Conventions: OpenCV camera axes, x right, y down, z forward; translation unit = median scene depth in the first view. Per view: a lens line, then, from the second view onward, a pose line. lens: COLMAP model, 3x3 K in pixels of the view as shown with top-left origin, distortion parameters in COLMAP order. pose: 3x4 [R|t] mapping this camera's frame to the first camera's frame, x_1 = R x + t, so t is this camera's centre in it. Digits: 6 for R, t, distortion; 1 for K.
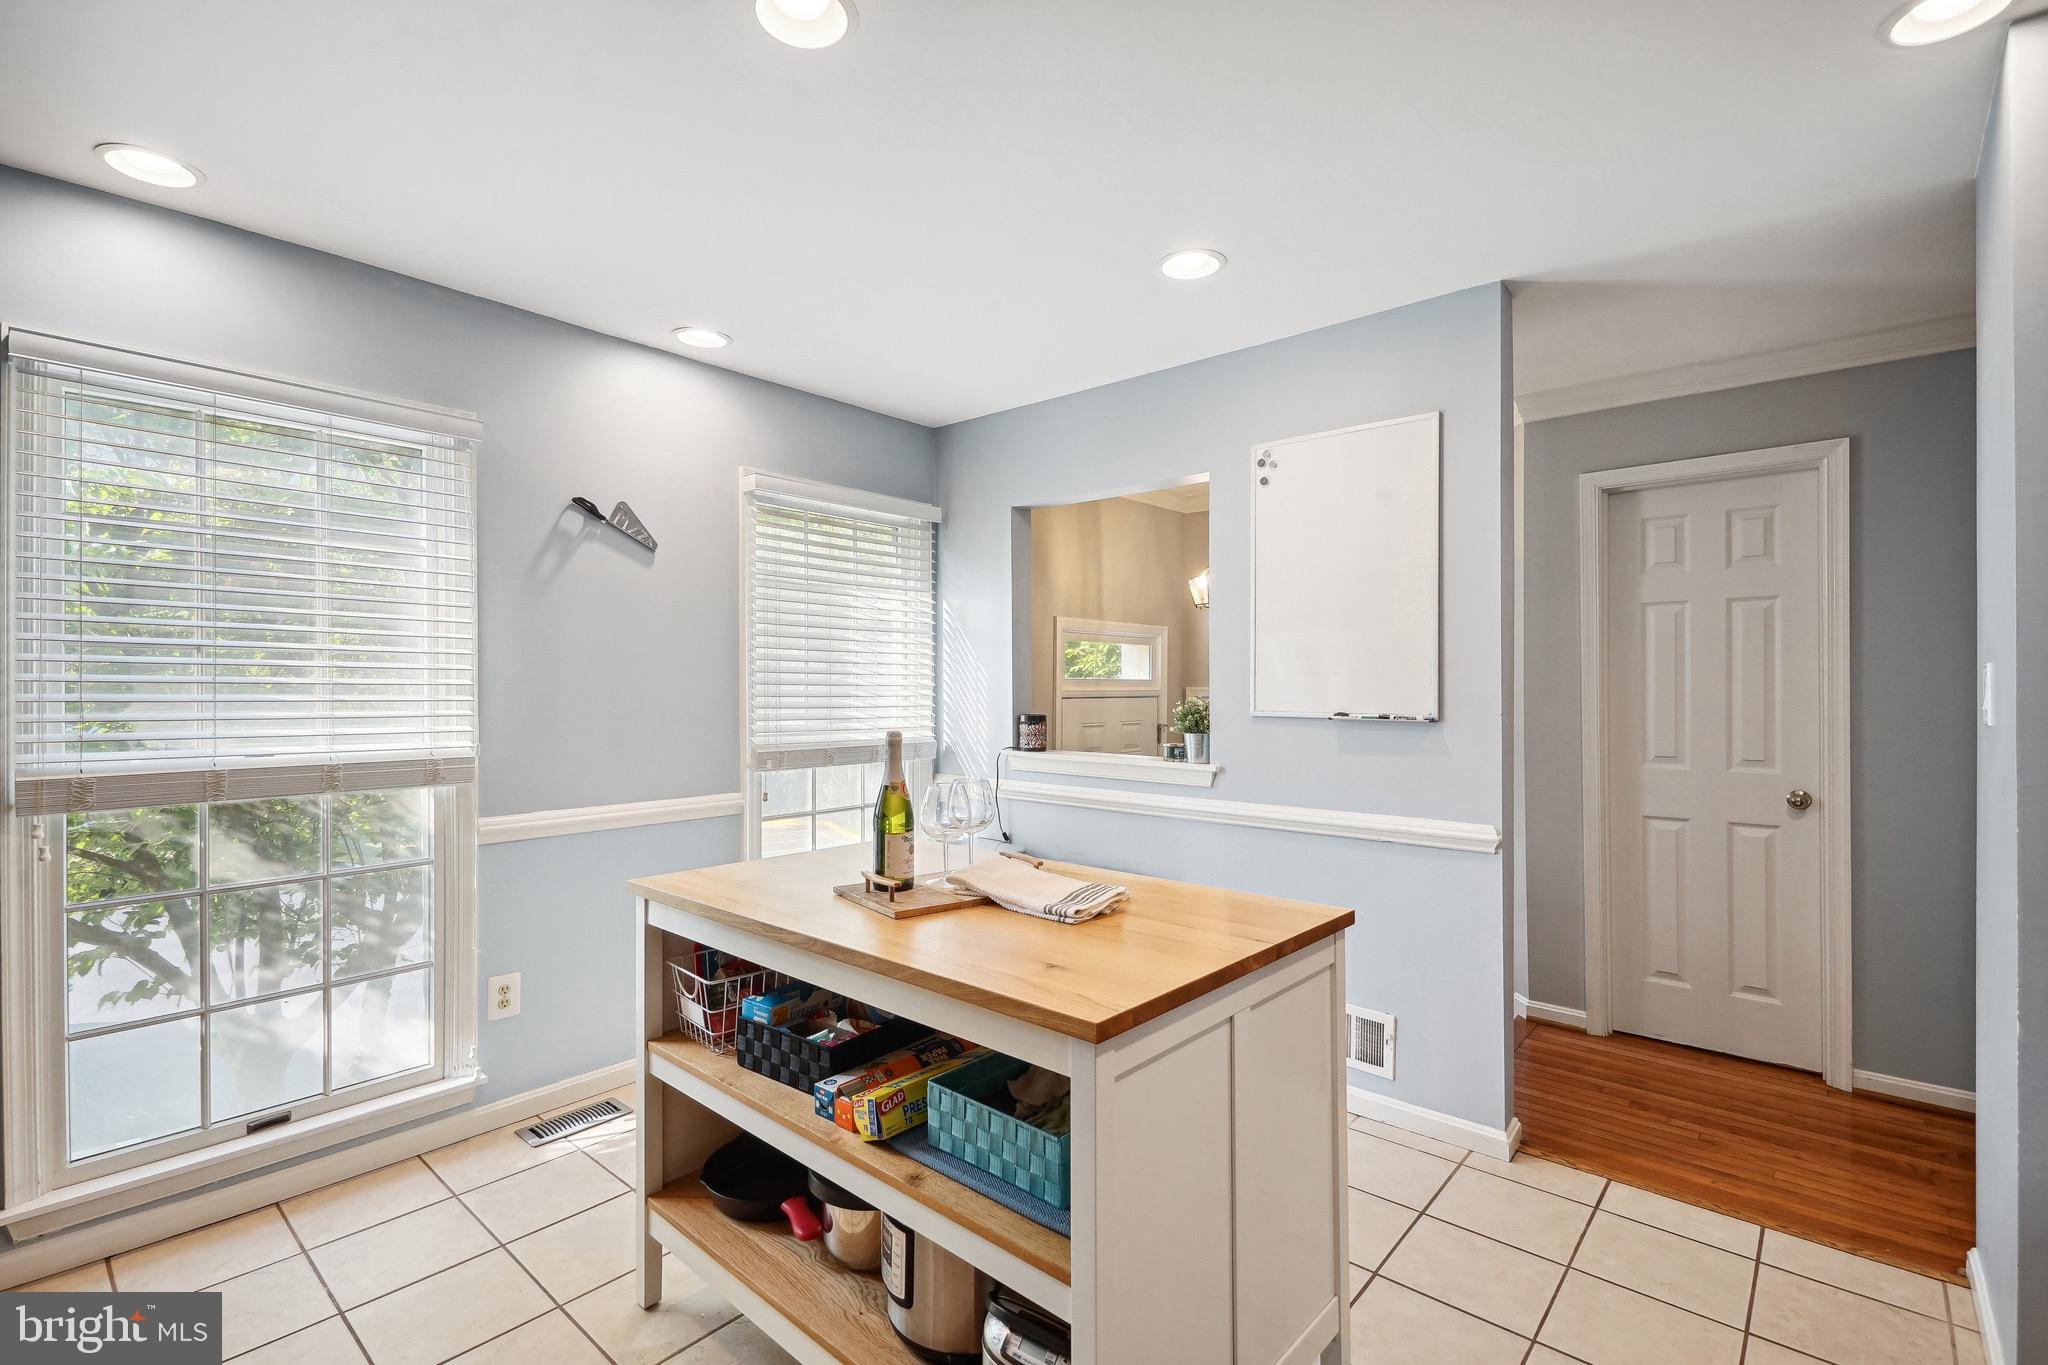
lens RADIAL K [[926.6, 0, 1010.7], [0, 926.6, 687.2], [0, 0, 1]] dist [0.001940, -0.000146]
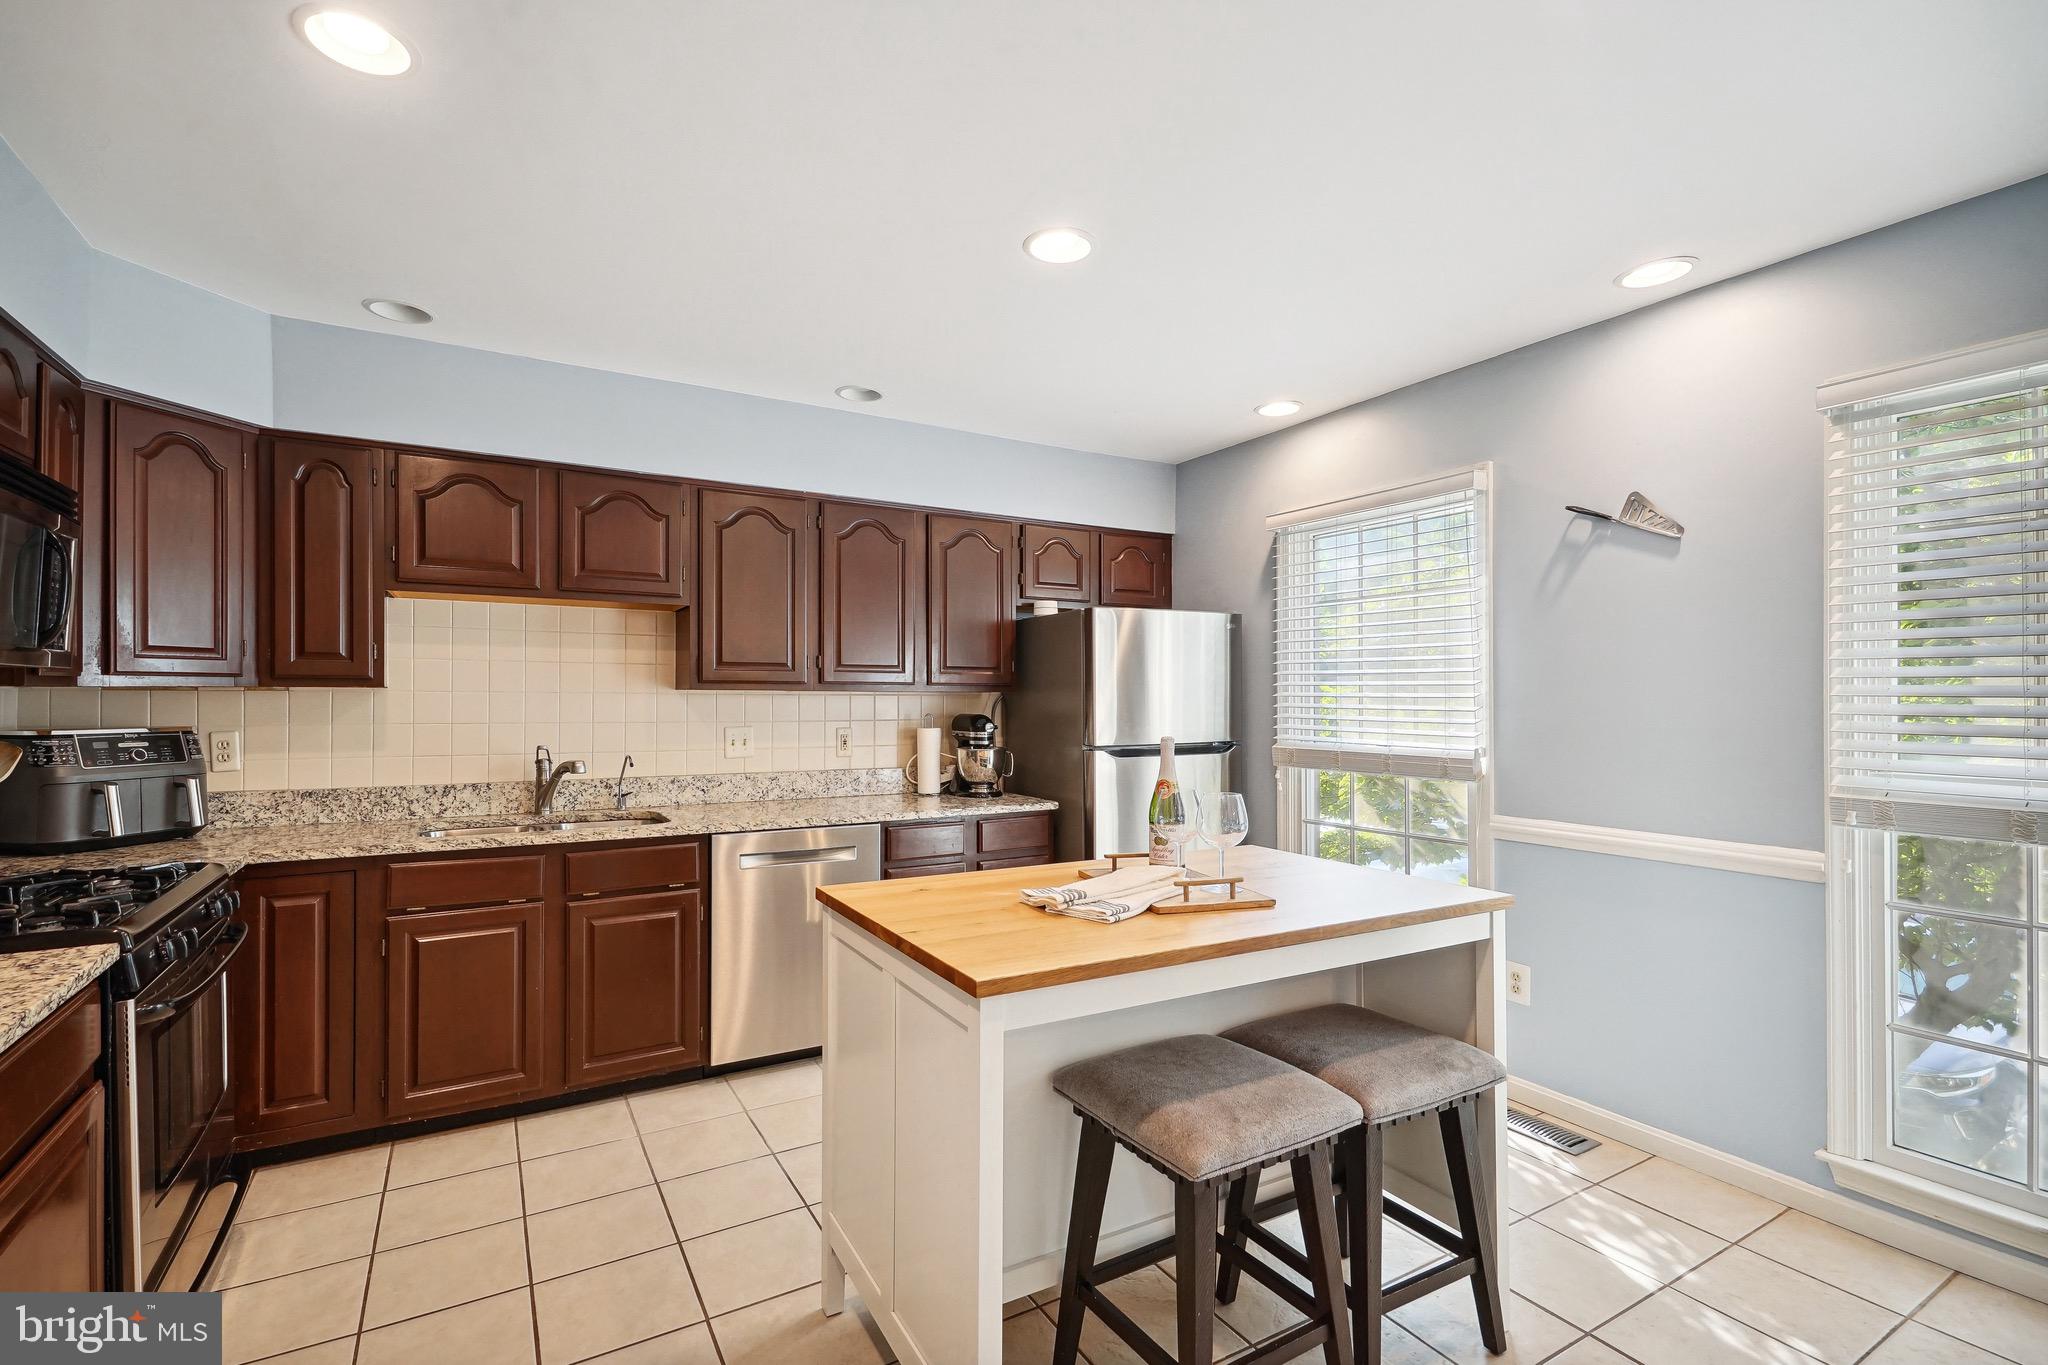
lens RADIAL K [[951.0, 0, 1029.6], [0, 951.0, 687.7], [0, 0, 1]] dist [0.004298, 0.000368]
pose [[-0.305108, -0.013065, -0.952228, 0.704292], [-0.000925, 0.999909, -0.013422, 0.001994], [0.952317, -0.003214, -0.305092, 0.802602]]
